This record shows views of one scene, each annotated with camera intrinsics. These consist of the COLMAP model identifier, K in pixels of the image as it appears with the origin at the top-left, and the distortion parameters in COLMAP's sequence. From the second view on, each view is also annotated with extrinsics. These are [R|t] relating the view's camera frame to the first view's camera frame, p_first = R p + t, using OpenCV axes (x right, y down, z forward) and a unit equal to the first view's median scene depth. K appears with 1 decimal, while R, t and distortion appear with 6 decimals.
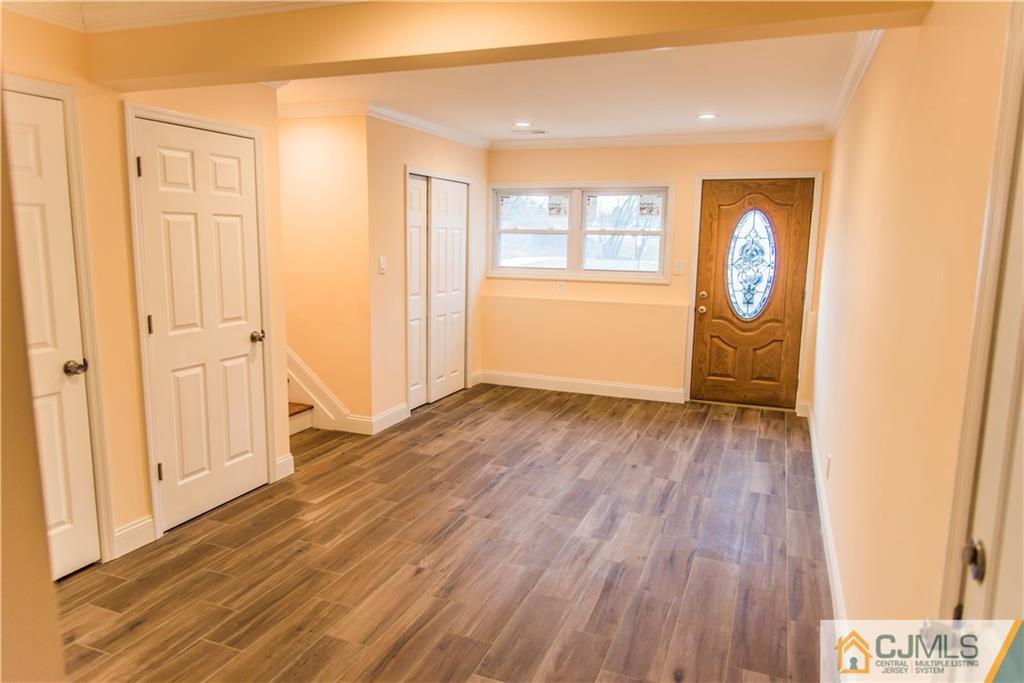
lens RADIAL K [[679.3, 0, 508.9], [0, 679.3, 345.1], [0, 0, 1]] dist [0.012294, -0.003947]
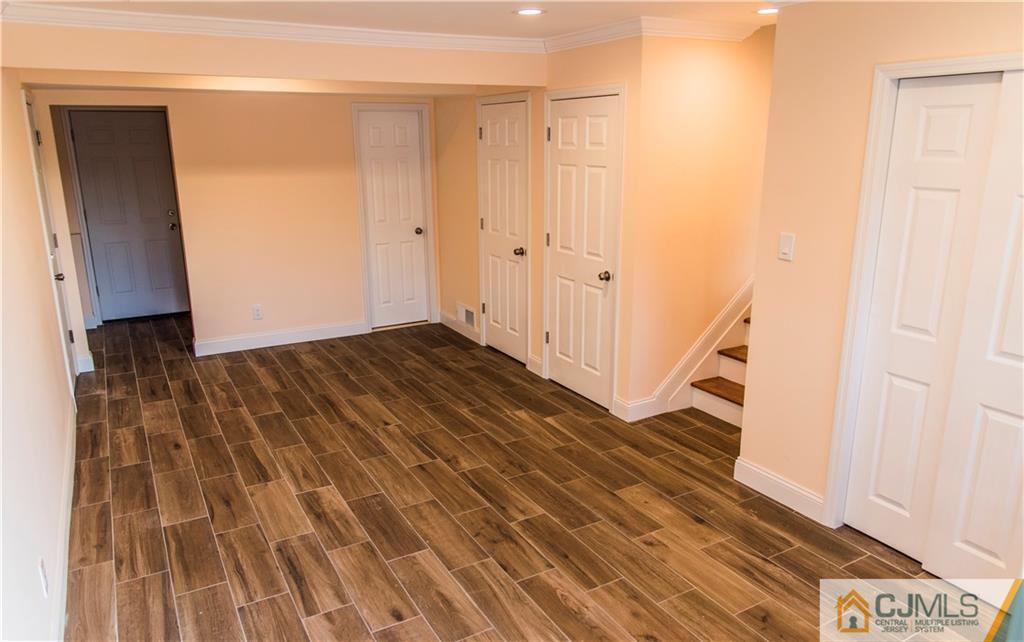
lens RADIAL K [[707.9, 0, 512.0], [0, 707.9, 321.0], [0, 0, 1]] dist [0.004019, -0.000069]
pose [[-0.624455, 0.185162, -0.758796, 0.632532], [-0.128378, 0.933950, 0.333552, -0.317065], [0.770438, 0.305701, -0.559439, 1.583800]]
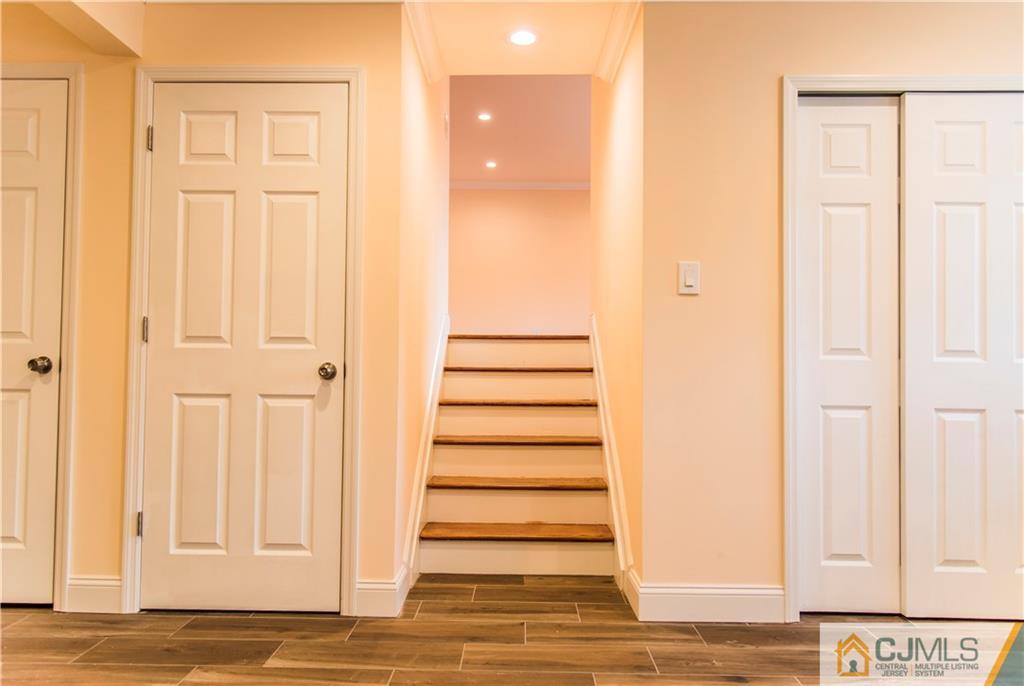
lens RADIAL K [[700.7, 0, 501.1], [0, 700.7, 339.6], [0, 0, 1]] dist [0.004592, -0.001180]
pose [[0.348363, -0.045299, -0.936264, 0.326946], [-0.154002, 0.982493, -0.104837, 0.003197], [0.924622, 0.180708, 0.335288, 0.940792]]
